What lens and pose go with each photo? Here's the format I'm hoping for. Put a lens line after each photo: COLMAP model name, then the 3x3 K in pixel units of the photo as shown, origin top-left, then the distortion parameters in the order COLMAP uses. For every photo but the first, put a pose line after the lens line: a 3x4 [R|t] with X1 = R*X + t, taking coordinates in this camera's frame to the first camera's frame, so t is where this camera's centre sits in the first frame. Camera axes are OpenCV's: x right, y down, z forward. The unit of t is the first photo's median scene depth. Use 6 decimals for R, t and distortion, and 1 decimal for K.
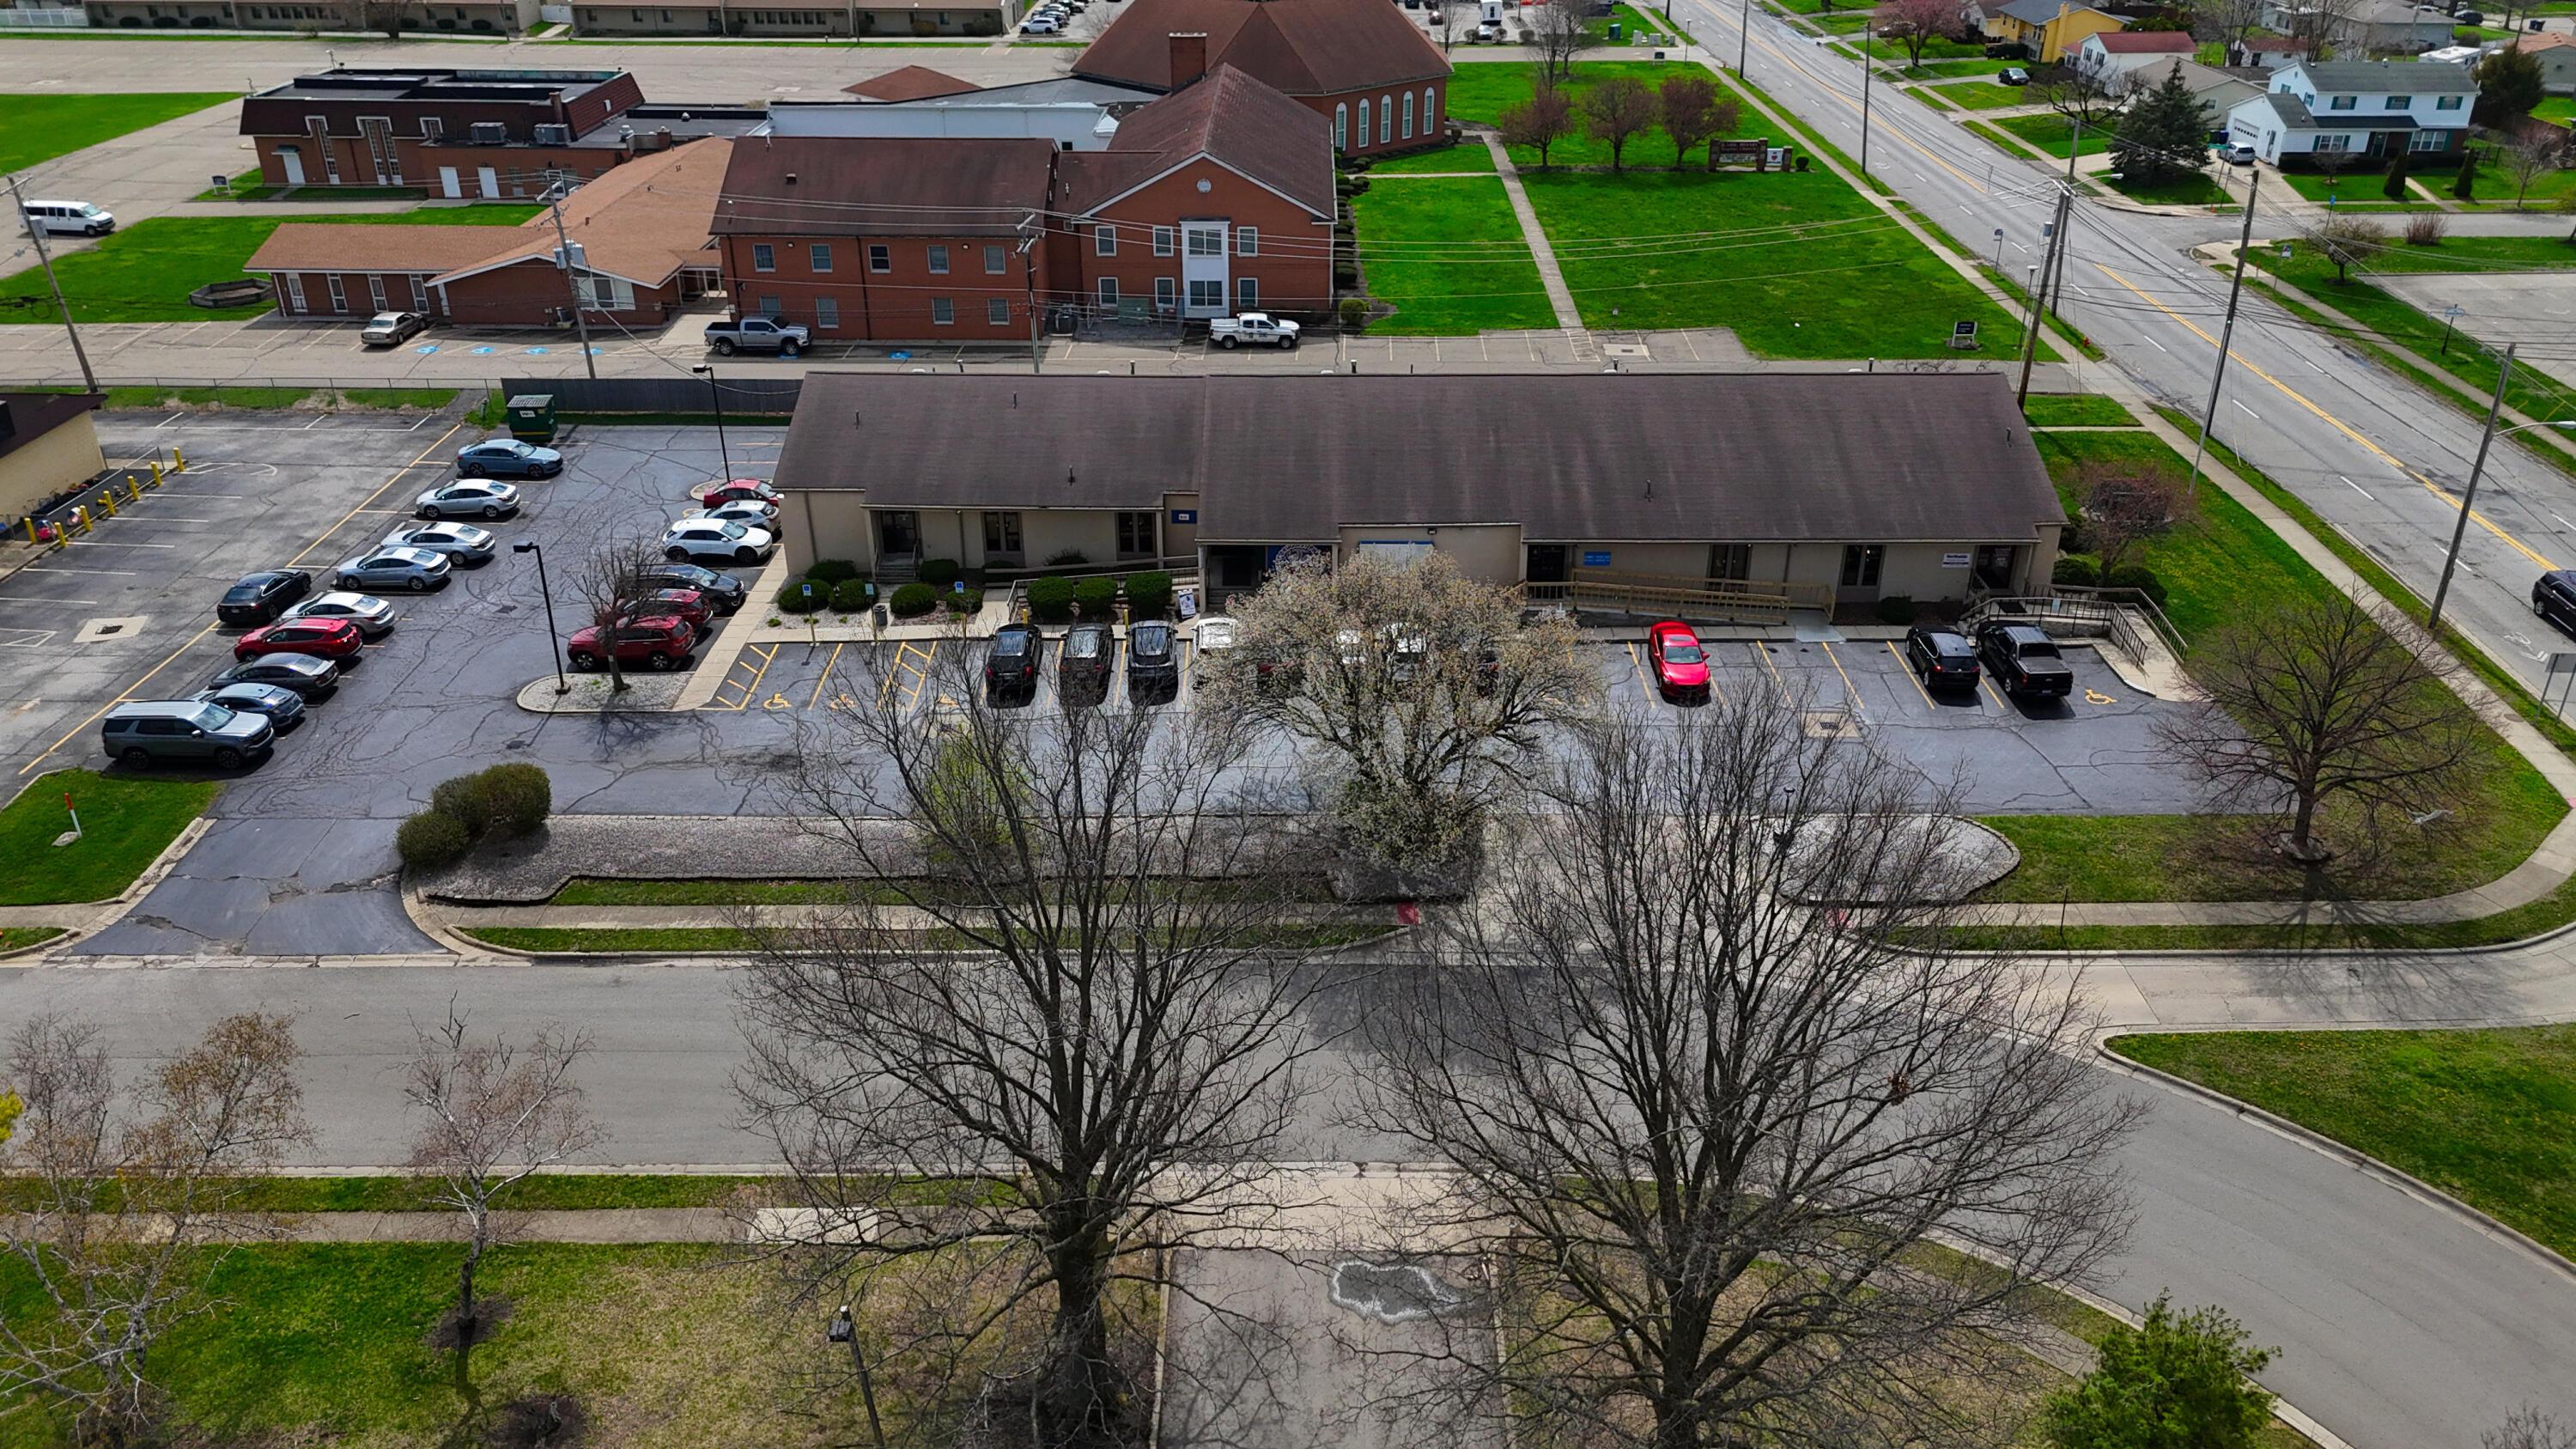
lens RADIAL K [[1889.4, 0, 1287.9], [0, 1889.4, 721.8], [0, 0, 1]] dist [0.080959, -0.079258]
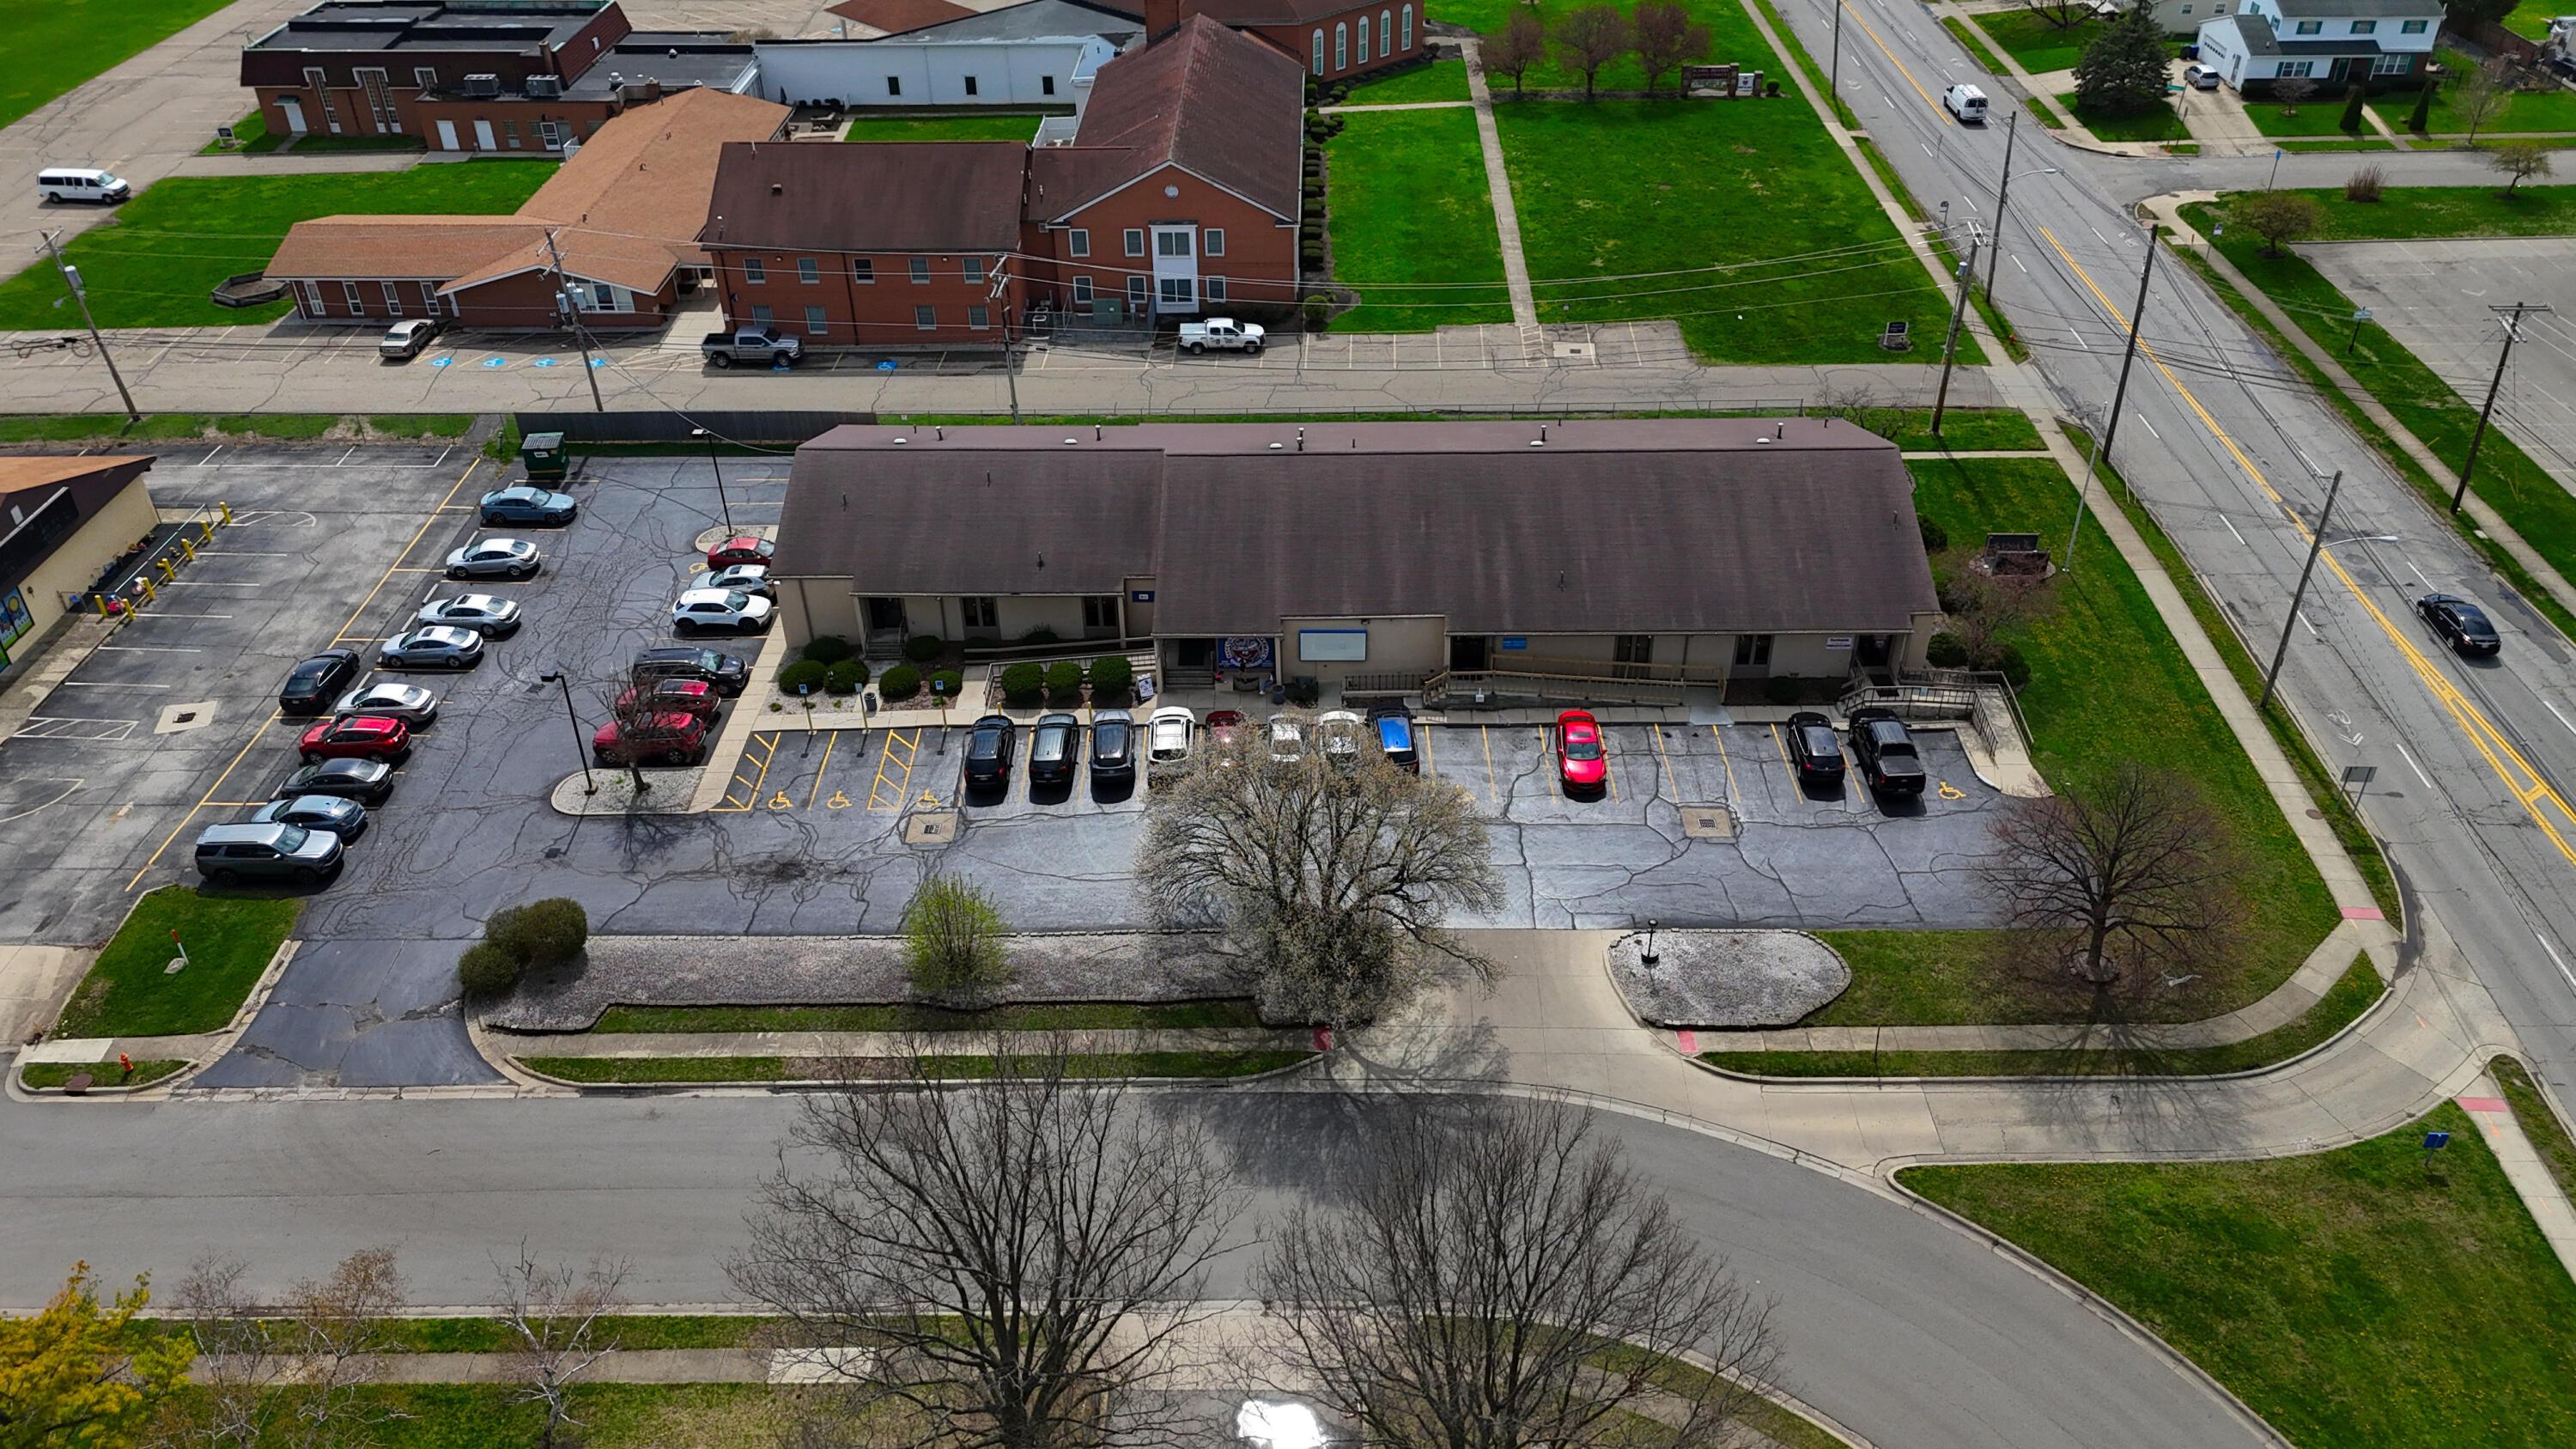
lens RADIAL K [[1889.4, 0, 1287.9], [0, 1889.4, 722.4], [0, 0, 1]] dist [0.080959, -0.079258]
pose [[0.999900, -0.007494, -0.011984, 0.042012], [0.008973, 0.991659, 0.128574, -0.177097], [0.010920, -0.128669, 0.991627, -0.099959]]
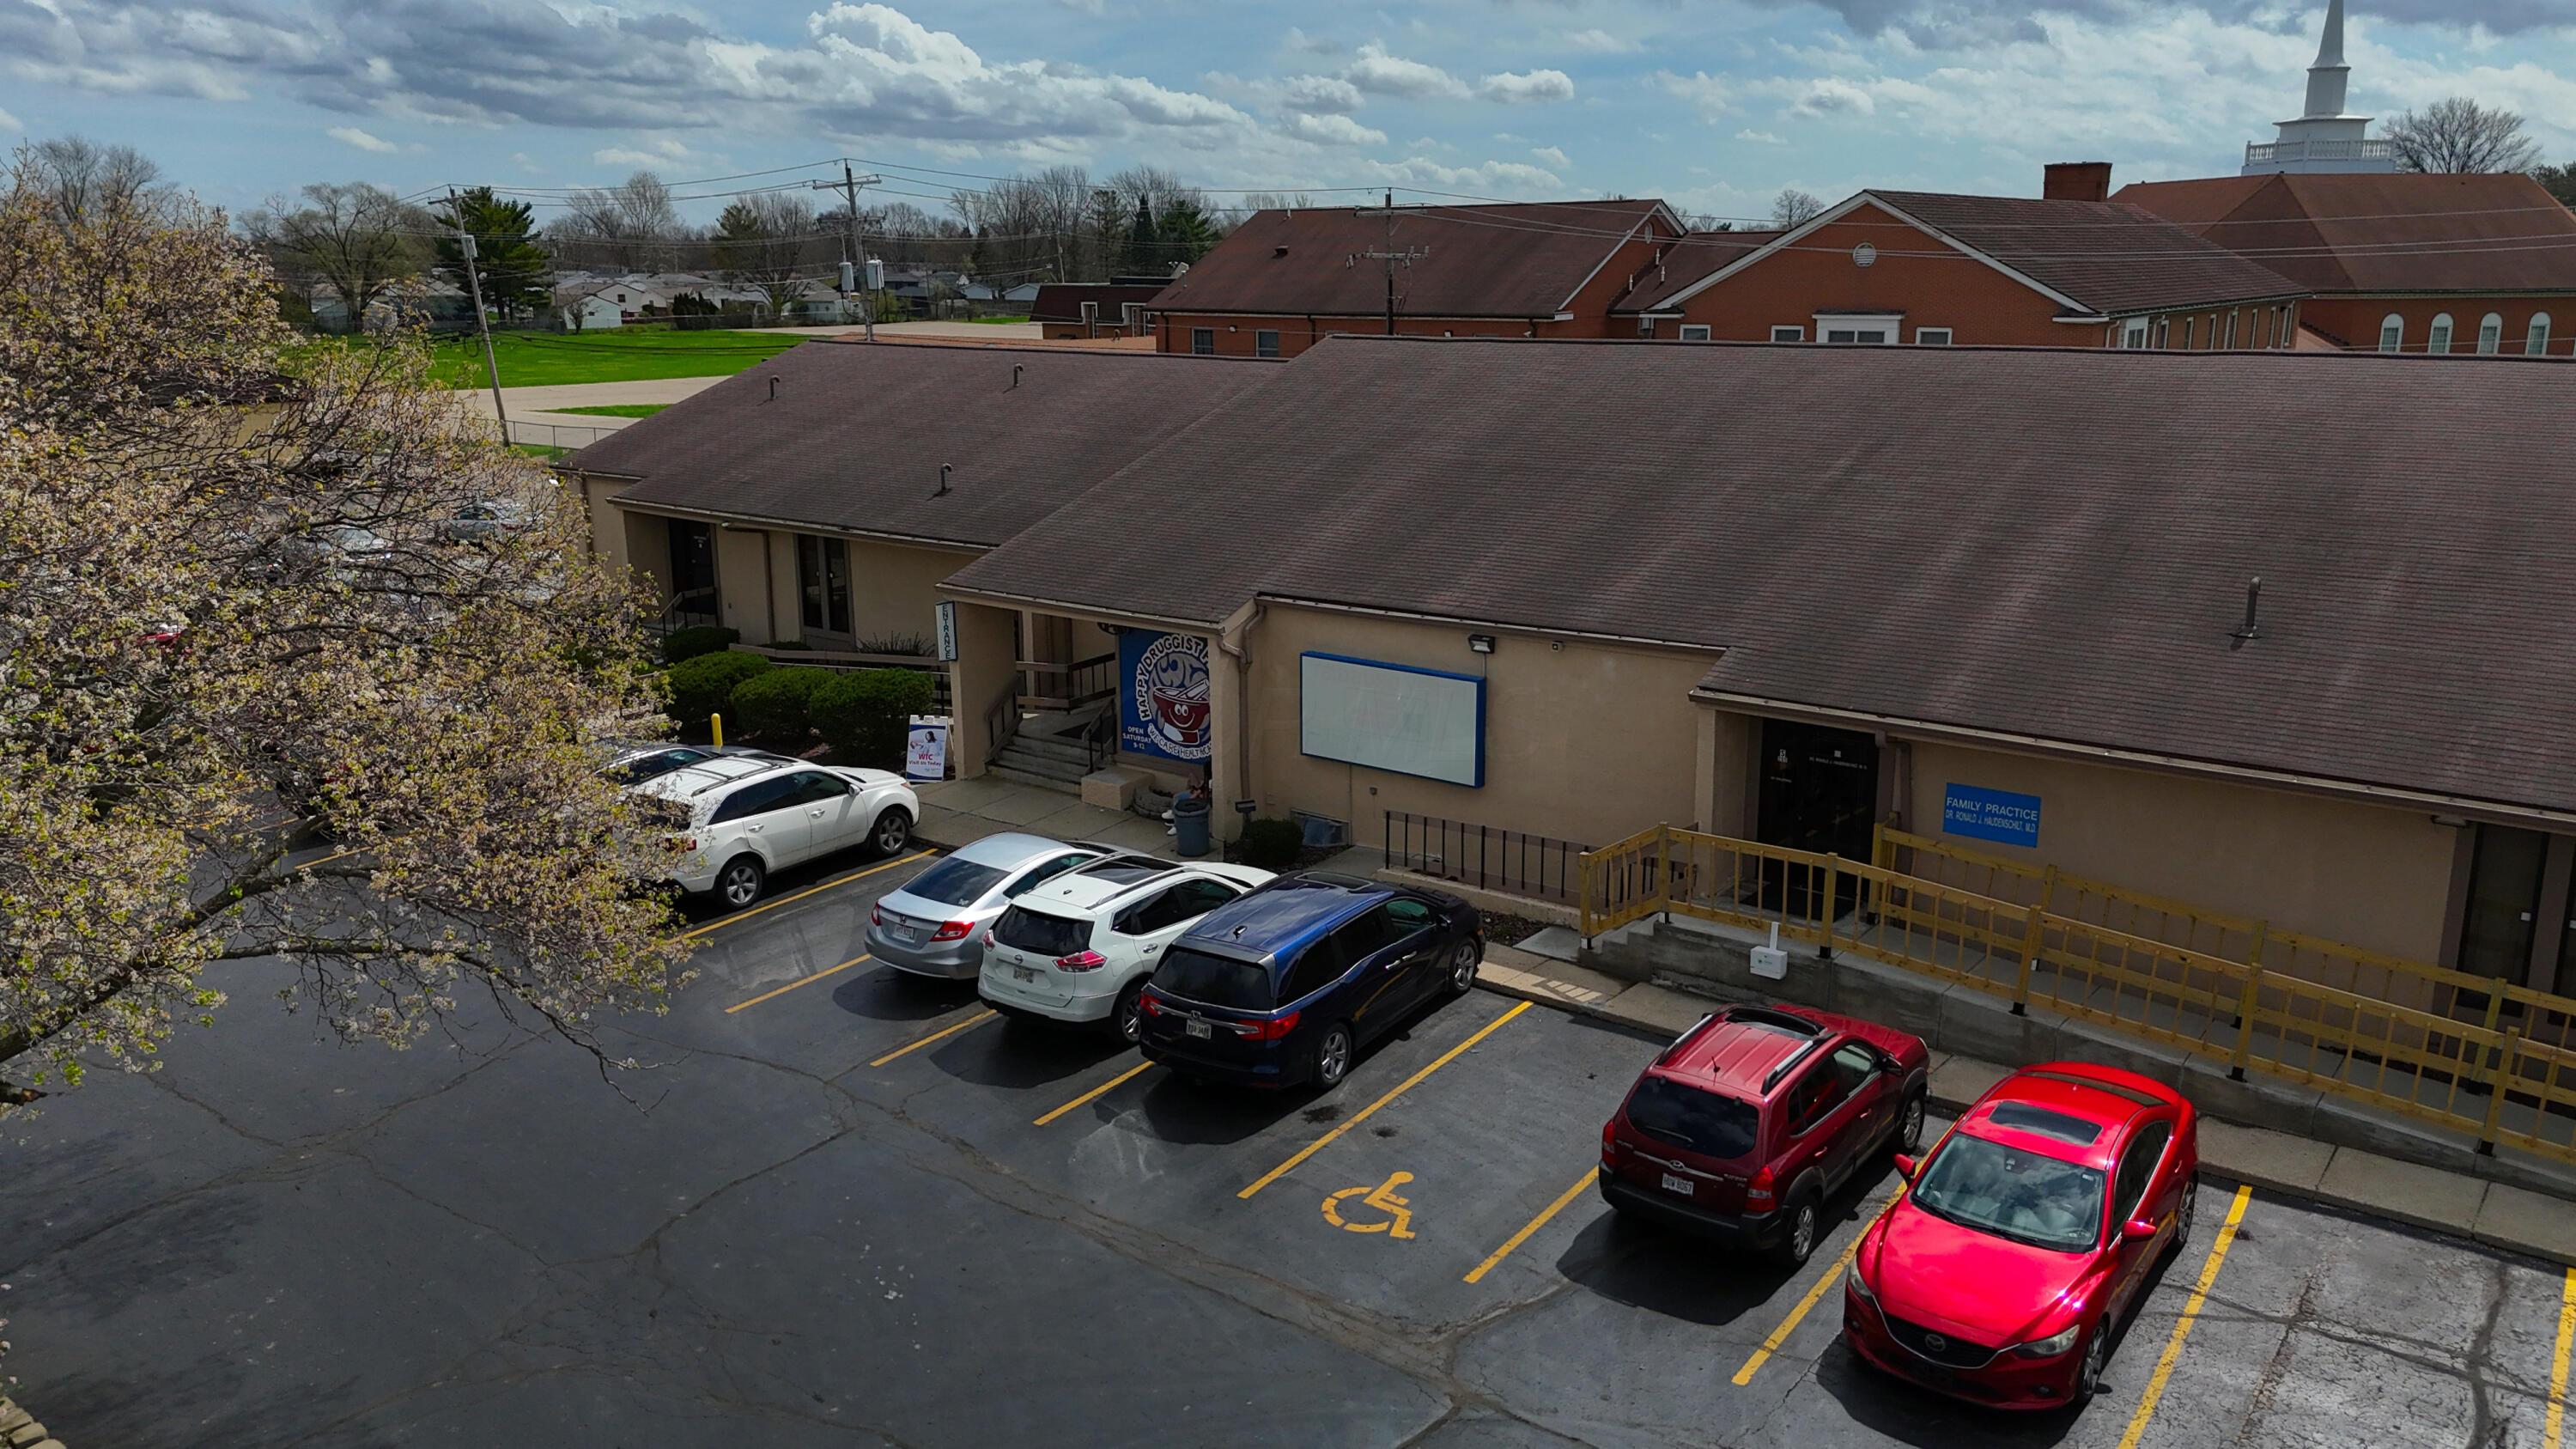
lens RADIAL K [[1889.4, 0, 1293.2], [0, 1889.4, 728.8], [0, 0, 1]] dist [0.080959, -0.079258]
pose [[0.804752, 0.140722, -0.576690, 0.233386], [-0.268380, 0.952787, -0.142020, -0.029009], [0.529477, 0.269063, 0.804524, 0.687346]]
